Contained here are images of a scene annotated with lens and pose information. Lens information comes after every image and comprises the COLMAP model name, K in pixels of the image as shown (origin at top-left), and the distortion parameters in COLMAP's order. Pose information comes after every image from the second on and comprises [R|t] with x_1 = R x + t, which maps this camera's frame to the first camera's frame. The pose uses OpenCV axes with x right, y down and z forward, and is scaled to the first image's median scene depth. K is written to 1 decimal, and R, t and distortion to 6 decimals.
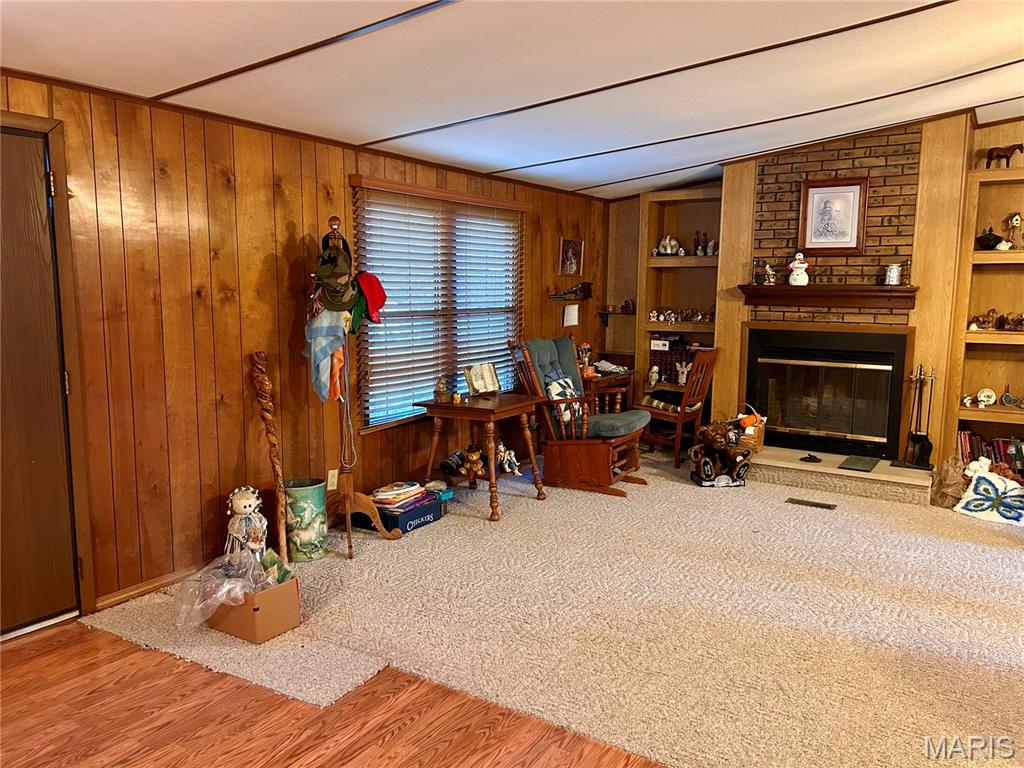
lens RADIAL K [[732.9, 0, 512.0], [0, 732.9, 384.0], [0, 0, 1]] dist [0.010575, -0.004161]
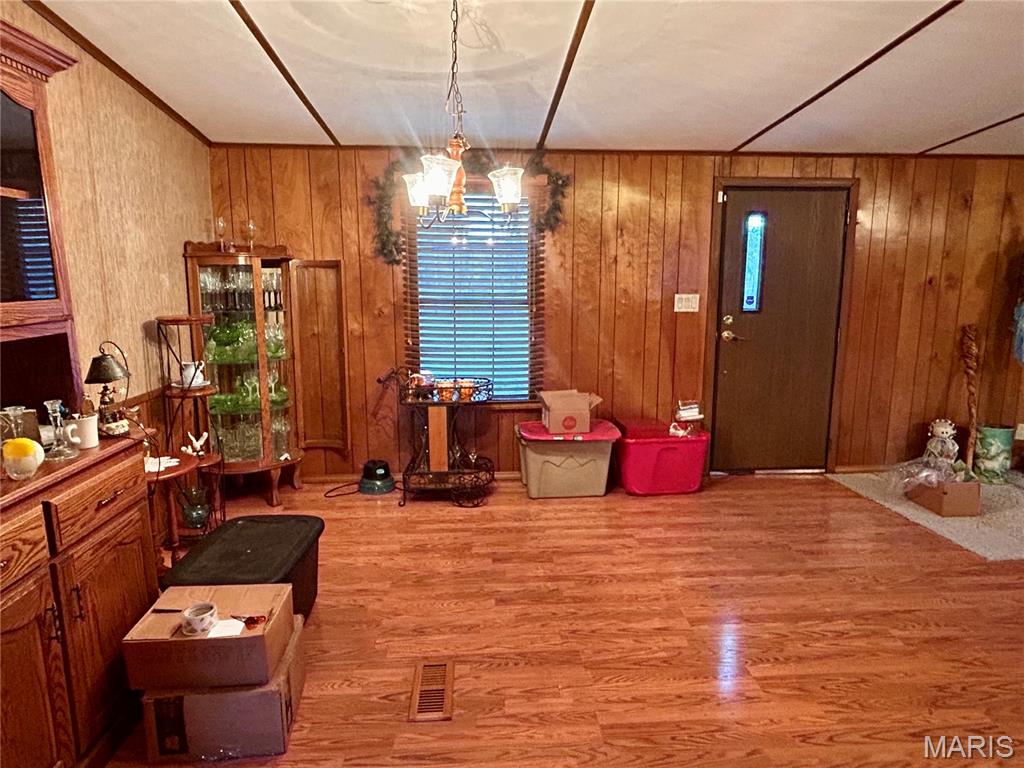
lens RADIAL K [[642.5, 0, 512.0], [0, 642.5, 384.0], [0, 0, 1]] dist [0.004888, 0.003941]
pose [[0.597960, 0.128427, -0.791170, 0.155023], [-0.100624, 0.991299, 0.084861, 0.070880], [0.795185, 0.028867, 0.605680, -0.578333]]
